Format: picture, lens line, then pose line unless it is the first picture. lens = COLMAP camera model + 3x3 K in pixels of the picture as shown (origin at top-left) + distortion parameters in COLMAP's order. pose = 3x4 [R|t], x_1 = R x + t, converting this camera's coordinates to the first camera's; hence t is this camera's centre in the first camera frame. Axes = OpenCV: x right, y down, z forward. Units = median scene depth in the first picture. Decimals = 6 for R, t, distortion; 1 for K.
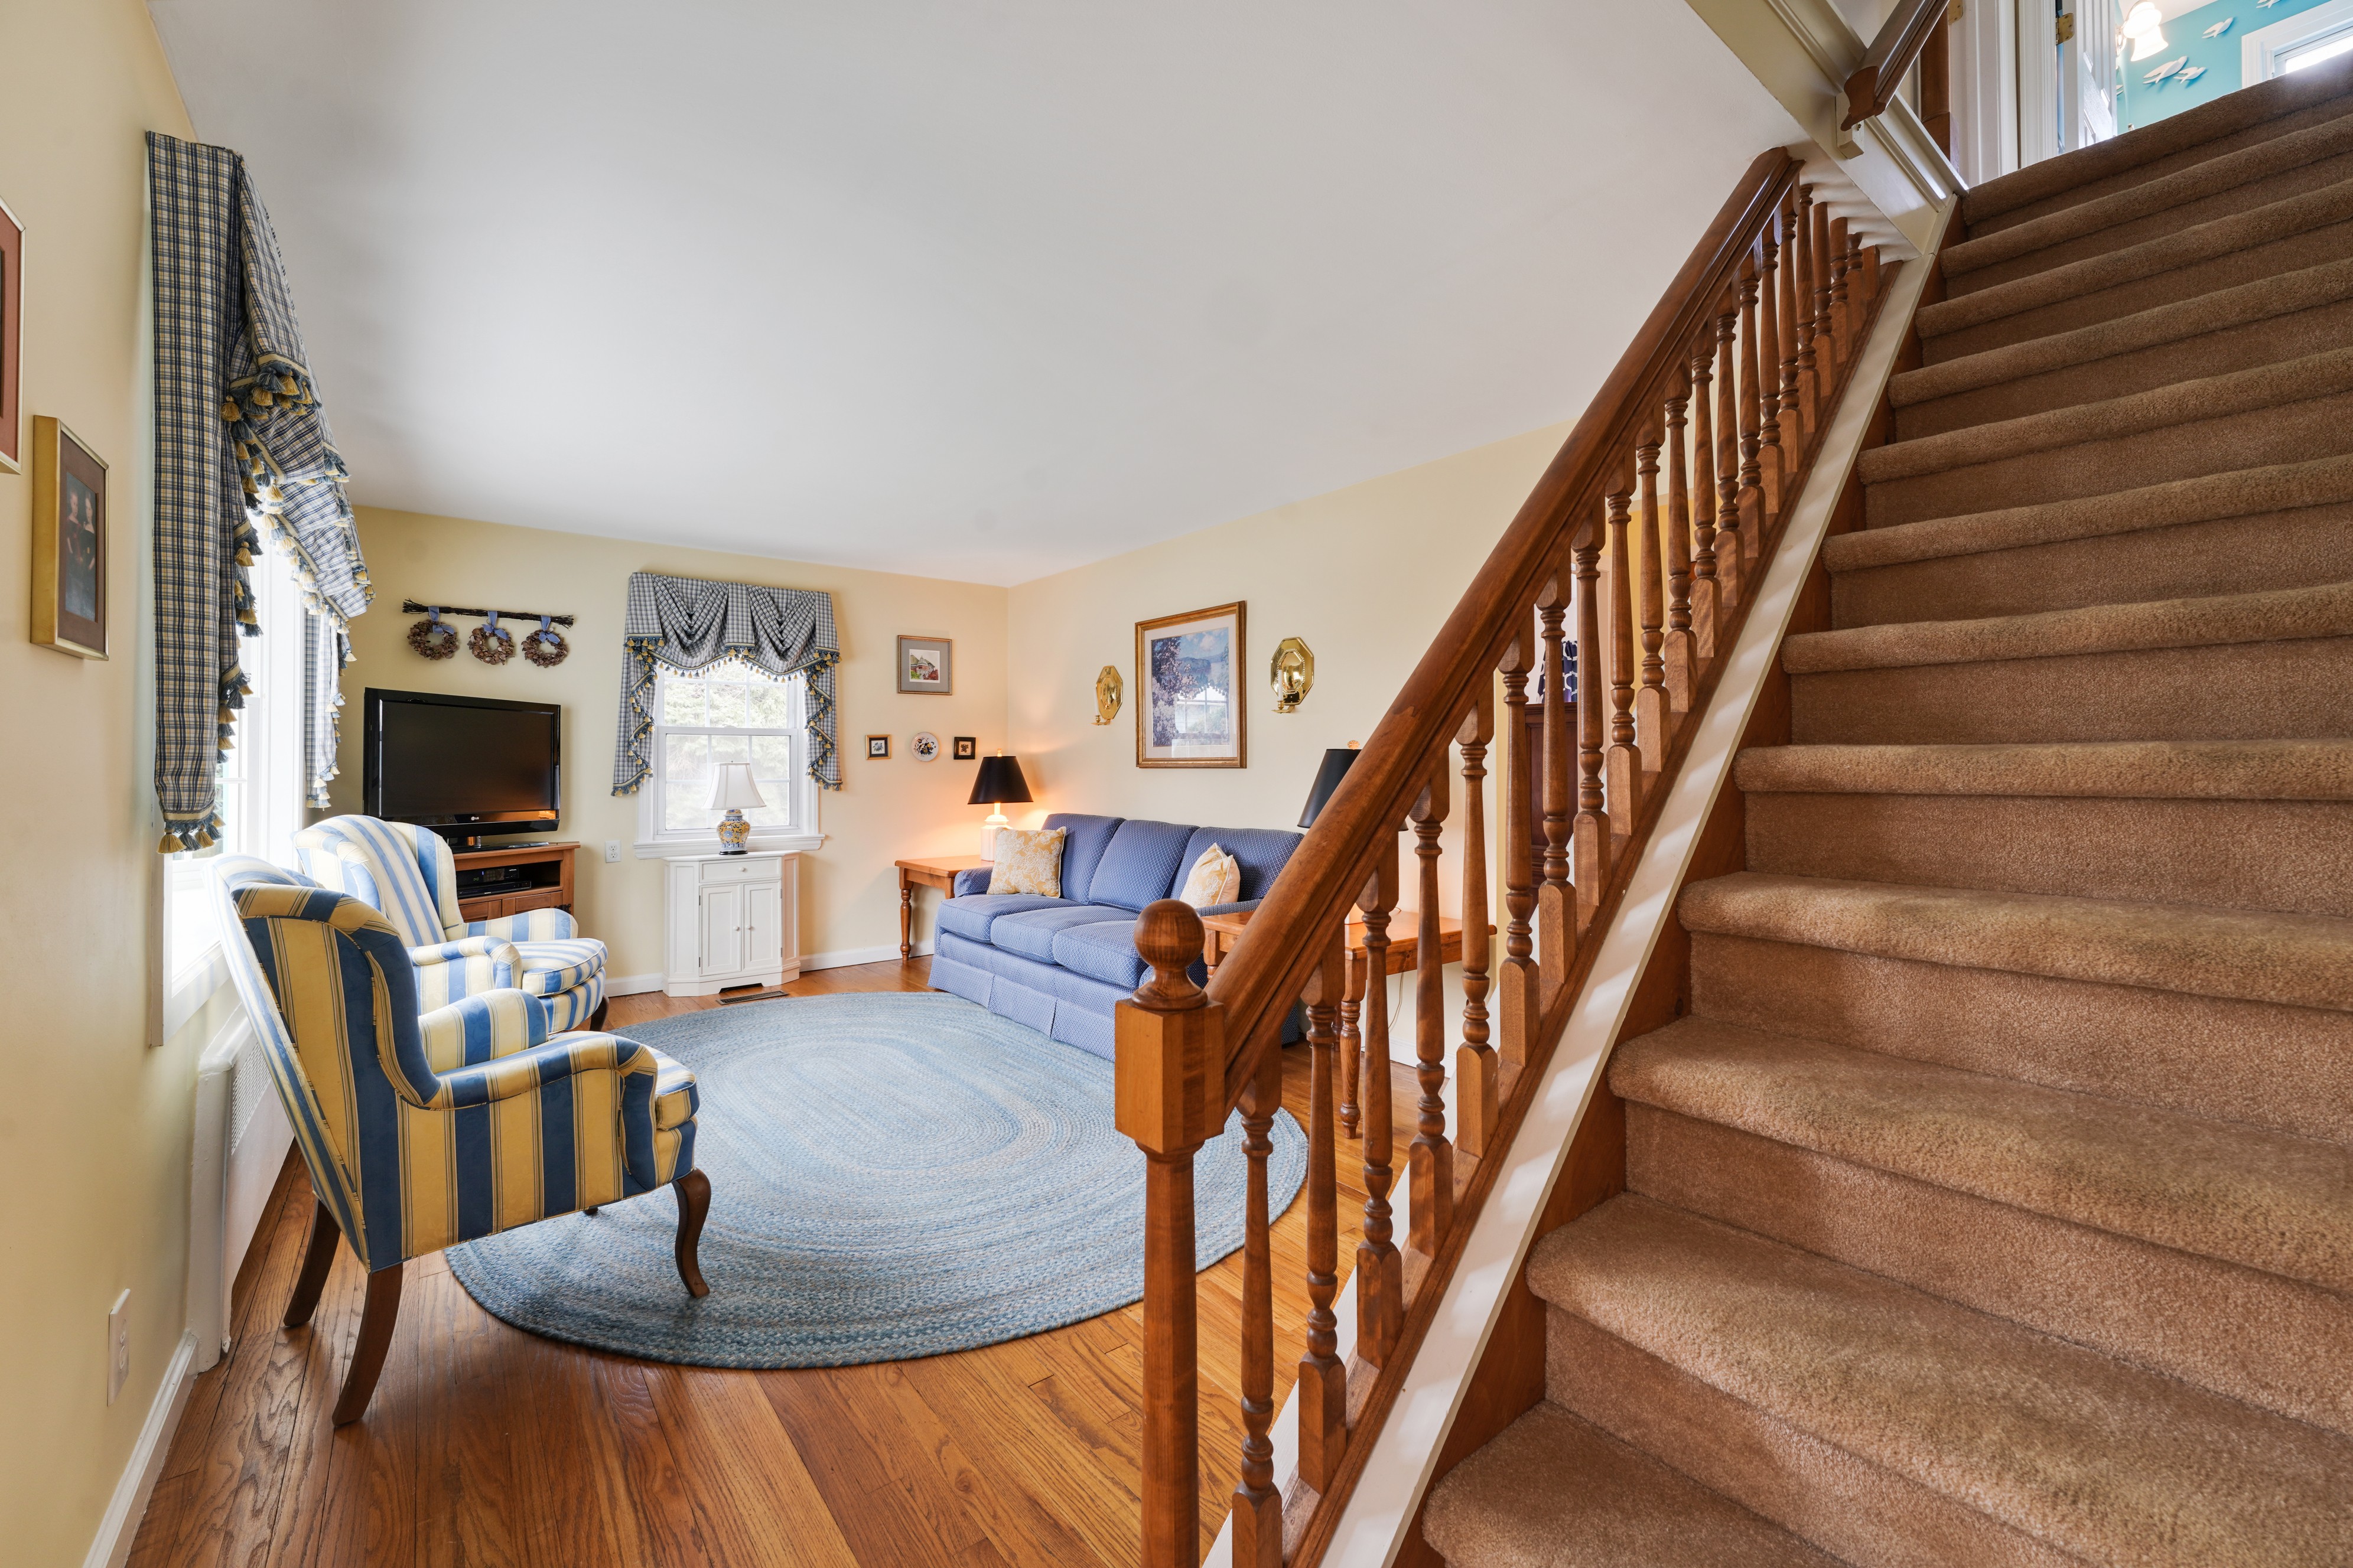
lens RADIAL K [[968.9, 0, 1149.6], [0, 968.9, 765.4], [0, 0, 1]] dist [-0.002791, -0.000149]
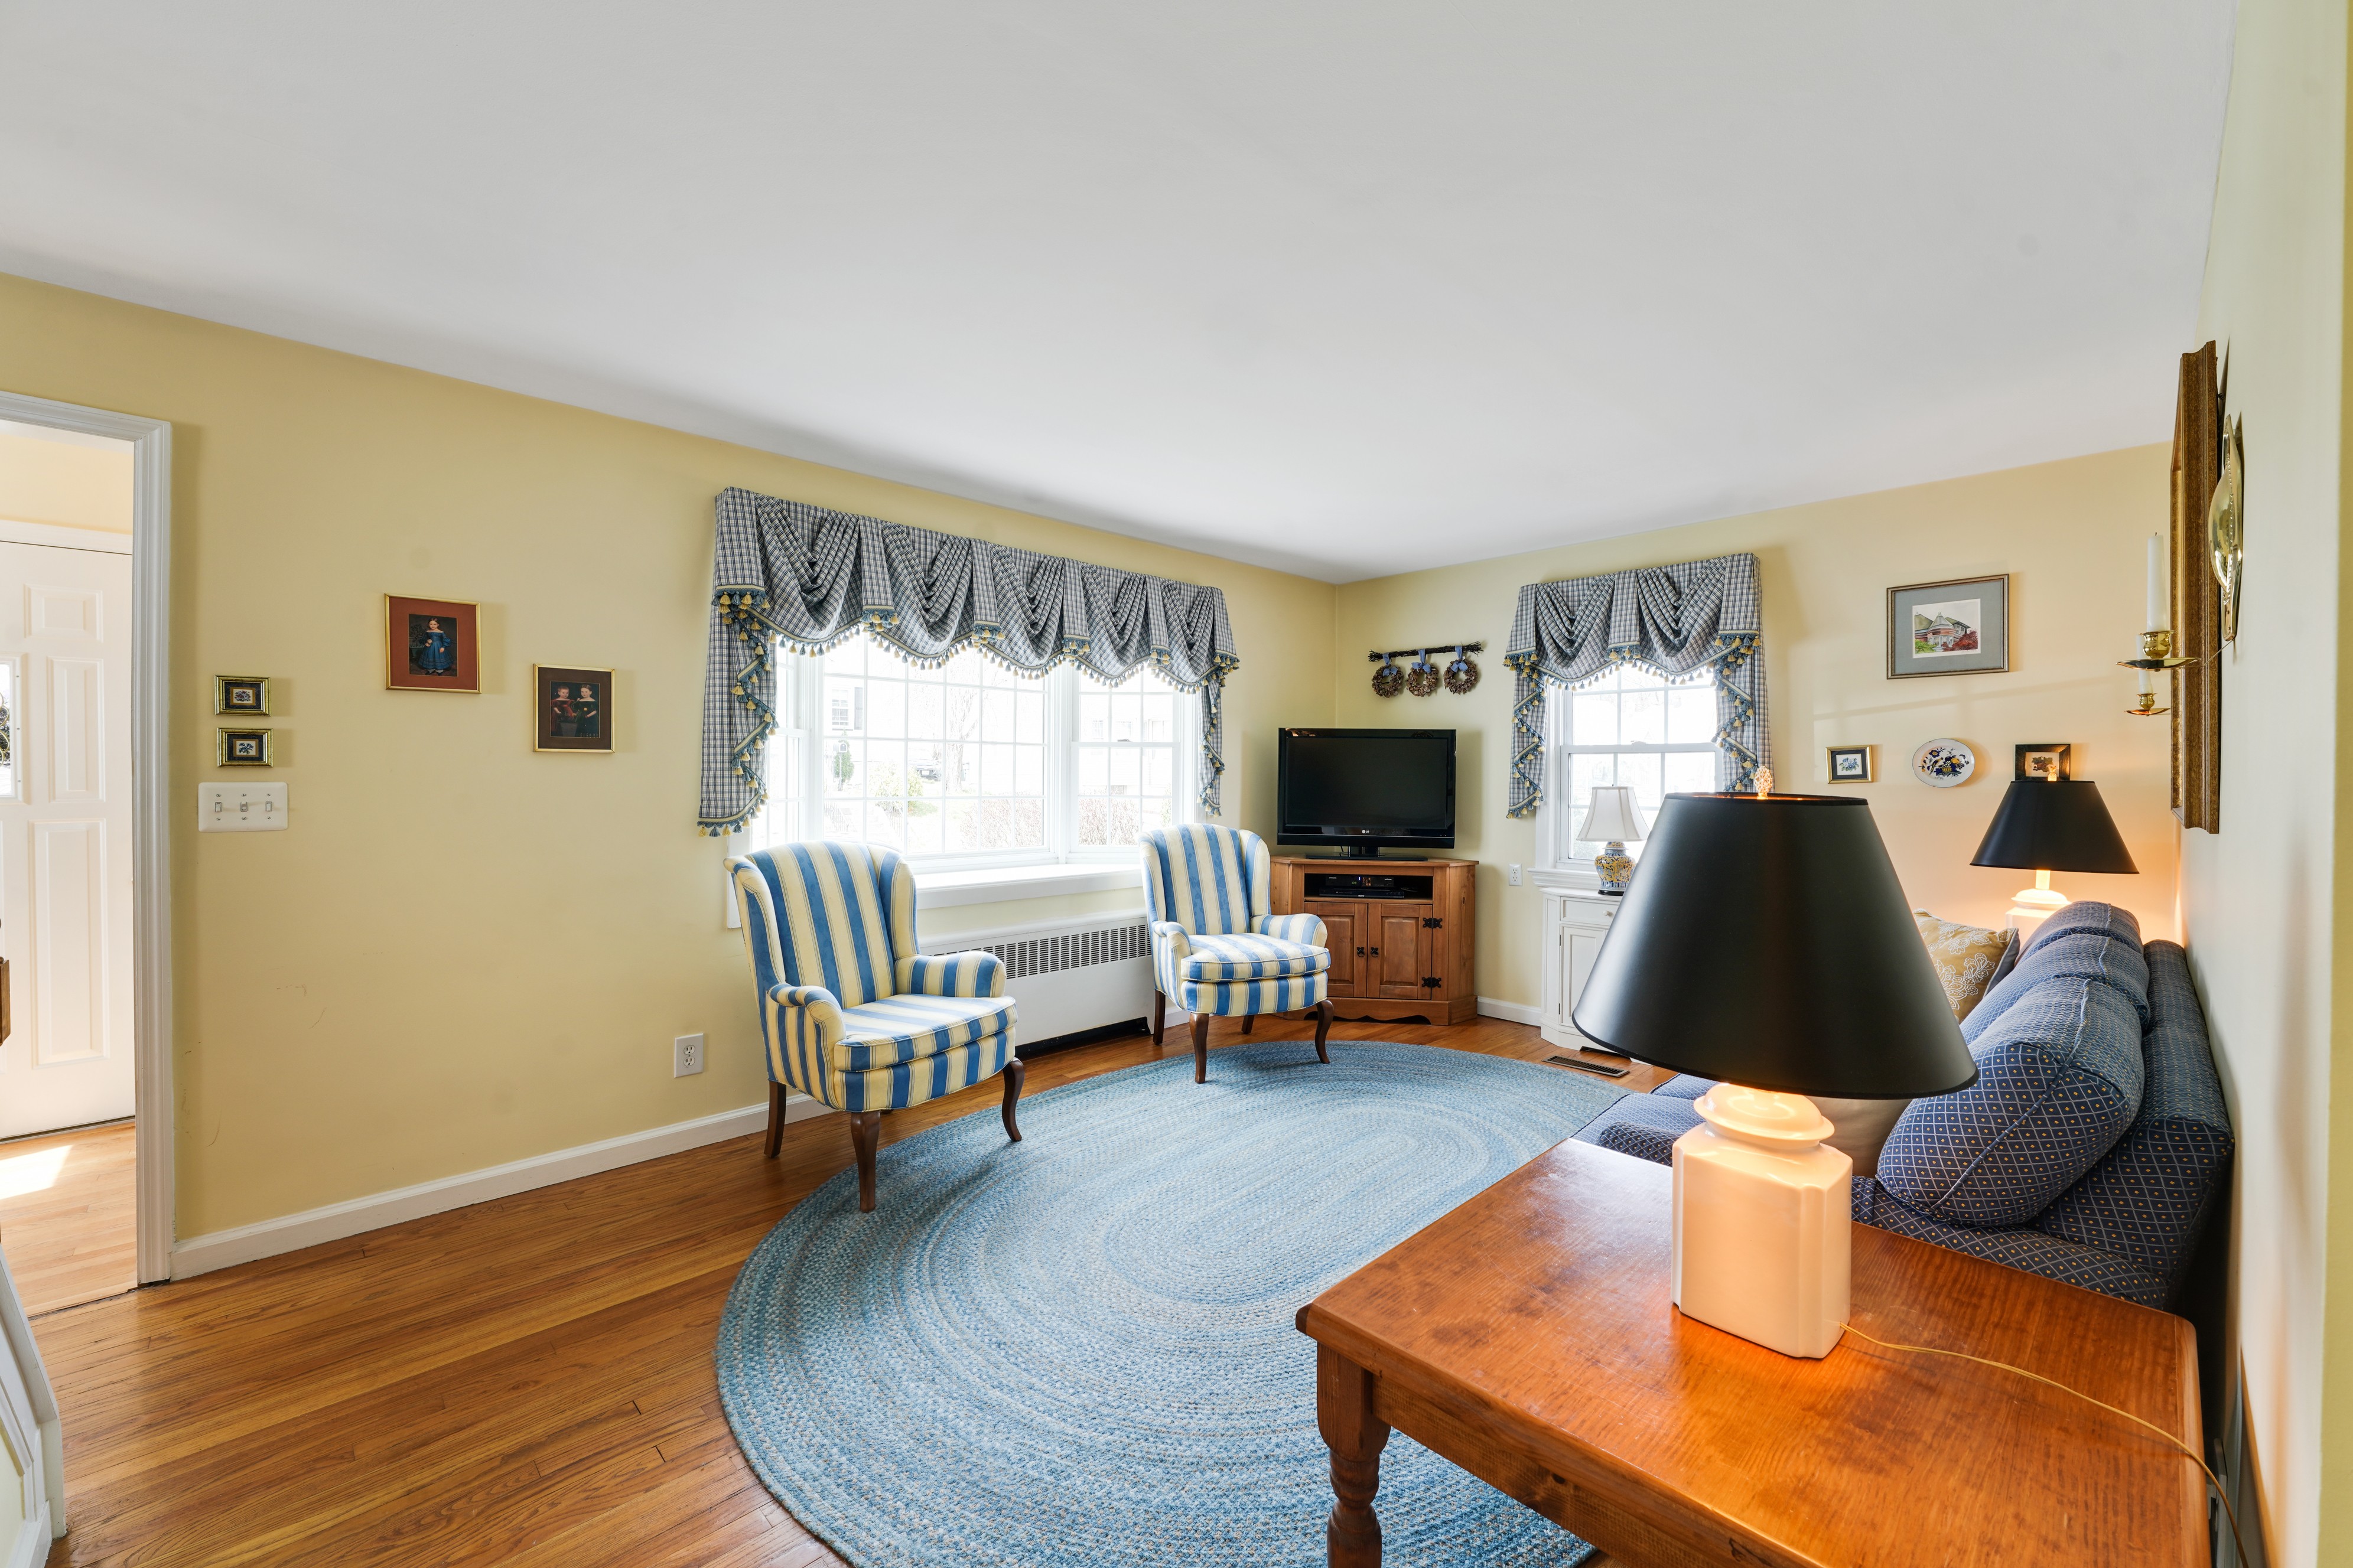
lens RADIAL K [[930.9, 0, 1164.4], [0, 930.9, 792.7], [0, 0, 1]] dist [-0.001302, 0.000001]
pose [[0.110721, 0.024502, -0.993549, 0.343378], [-0.001333, 0.999699, 0.024505, -0.017186], [0.993851, -0.001389, 0.110720, 0.540839]]
